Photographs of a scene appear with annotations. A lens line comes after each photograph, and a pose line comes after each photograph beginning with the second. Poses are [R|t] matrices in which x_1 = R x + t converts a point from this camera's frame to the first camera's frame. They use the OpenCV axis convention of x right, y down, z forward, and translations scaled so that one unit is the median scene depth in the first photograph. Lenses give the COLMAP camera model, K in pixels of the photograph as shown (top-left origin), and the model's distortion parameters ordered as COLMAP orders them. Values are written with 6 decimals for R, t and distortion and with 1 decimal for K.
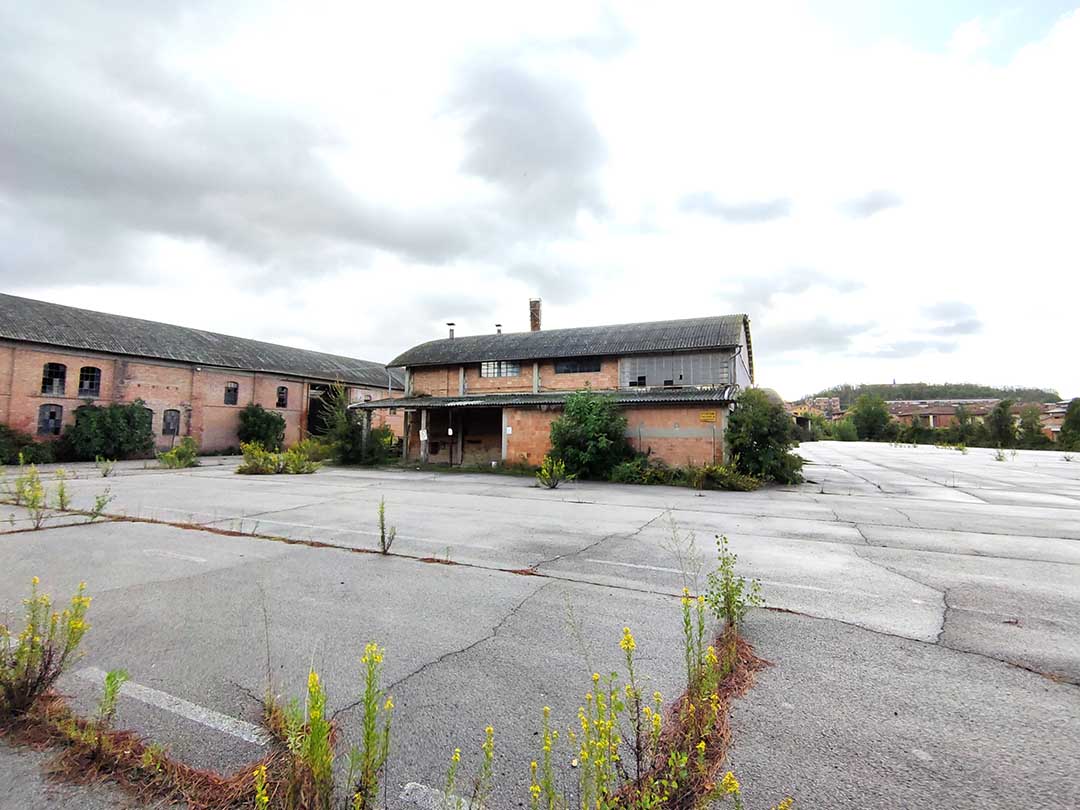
lens RADIAL K [[508.5, 0, 536.8], [0, 508.5, 391.9], [0, 0, 1]] dist [0.003918, -0.003975]
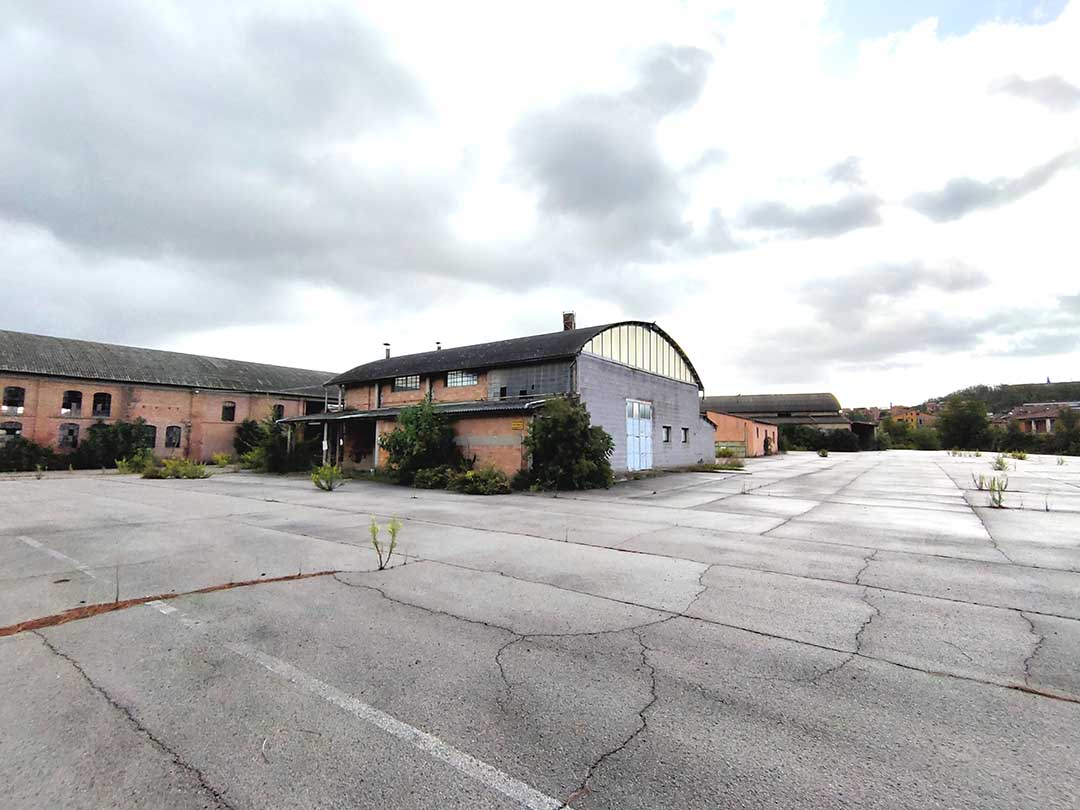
lens RADIAL K [[510.3, 0, 533.2], [0, 510.3, 400.0], [0, 0, 1]] dist [0.018971, -0.014812]
pose [[0.978591, -0.025969, -0.204167, 0.390071], [0.024483, 0.999652, -0.009801, 0.006209], [0.204351, 0.004593, 0.978887, -0.010137]]
